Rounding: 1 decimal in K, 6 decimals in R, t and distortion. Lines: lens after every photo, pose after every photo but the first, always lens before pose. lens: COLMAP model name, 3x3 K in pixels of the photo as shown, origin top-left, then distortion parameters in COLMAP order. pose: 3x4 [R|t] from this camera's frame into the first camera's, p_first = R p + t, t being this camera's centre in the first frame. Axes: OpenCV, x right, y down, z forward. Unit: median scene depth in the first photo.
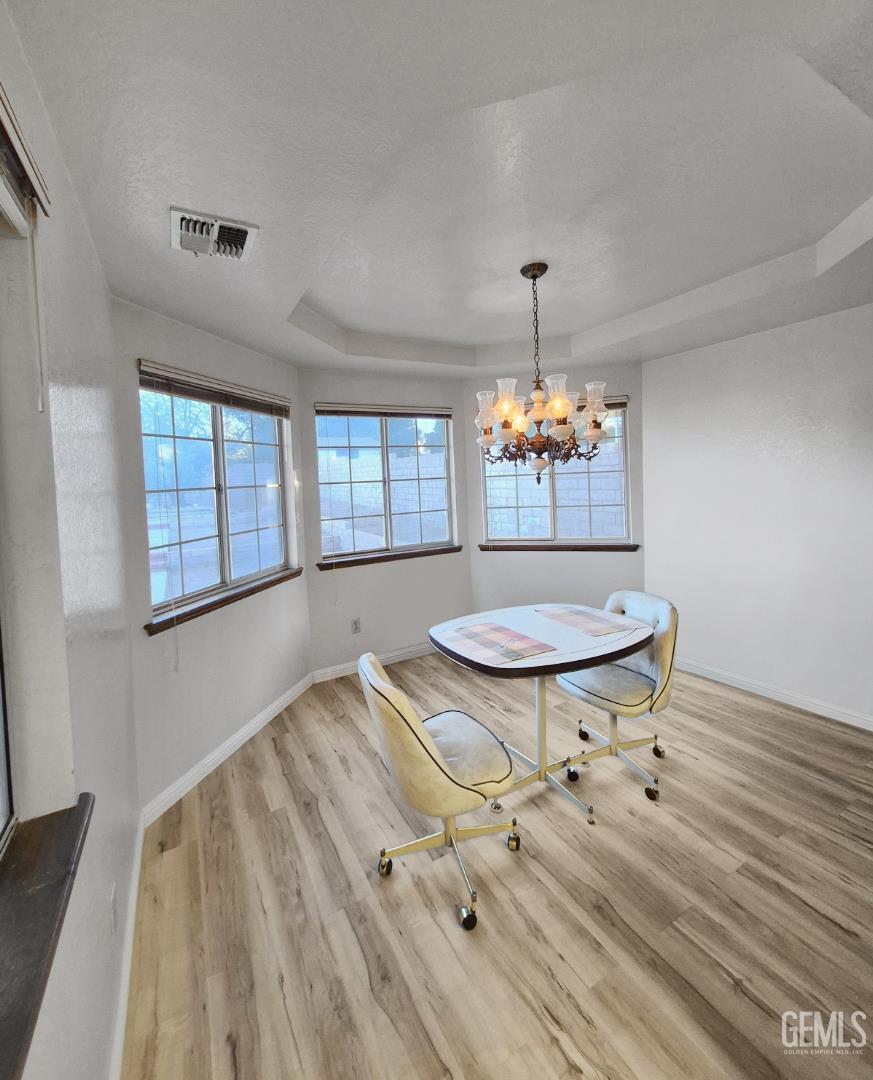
lens RADIAL K [[459.7, 0, 436.3], [0, 459.7, 534.8], [0, 0, 1]] dist [0.000754, -0.000151]
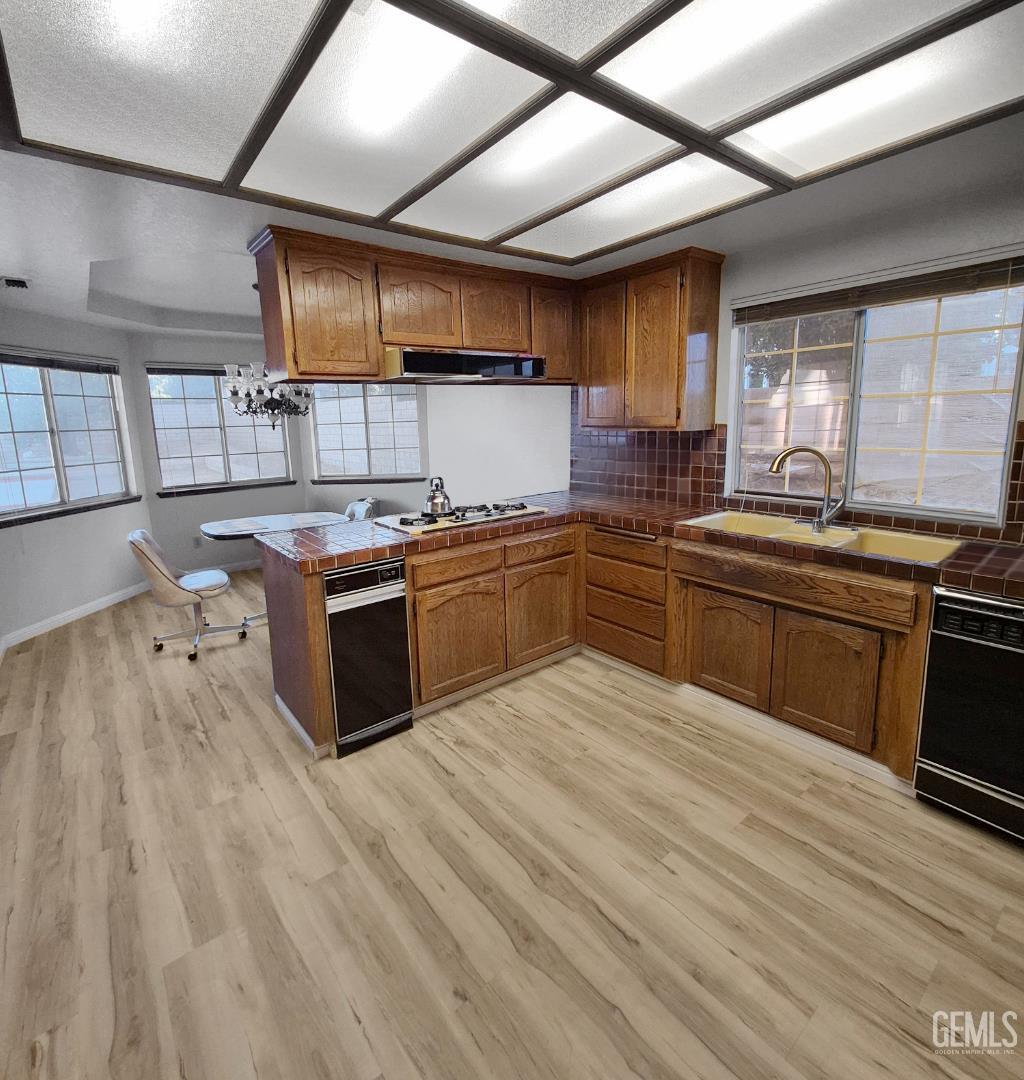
lens RADIAL K [[526.6, 0, 511.5], [0, 526.6, 543.7], [0, 0, 1]] dist [0.000651, 0.000042]
pose [[0.986446, -0.027969, 0.161686, 0.589227], [0.011554, 0.994760, 0.101586, 0.083511], [-0.163680, -0.098341, 0.981600, -0.761742]]
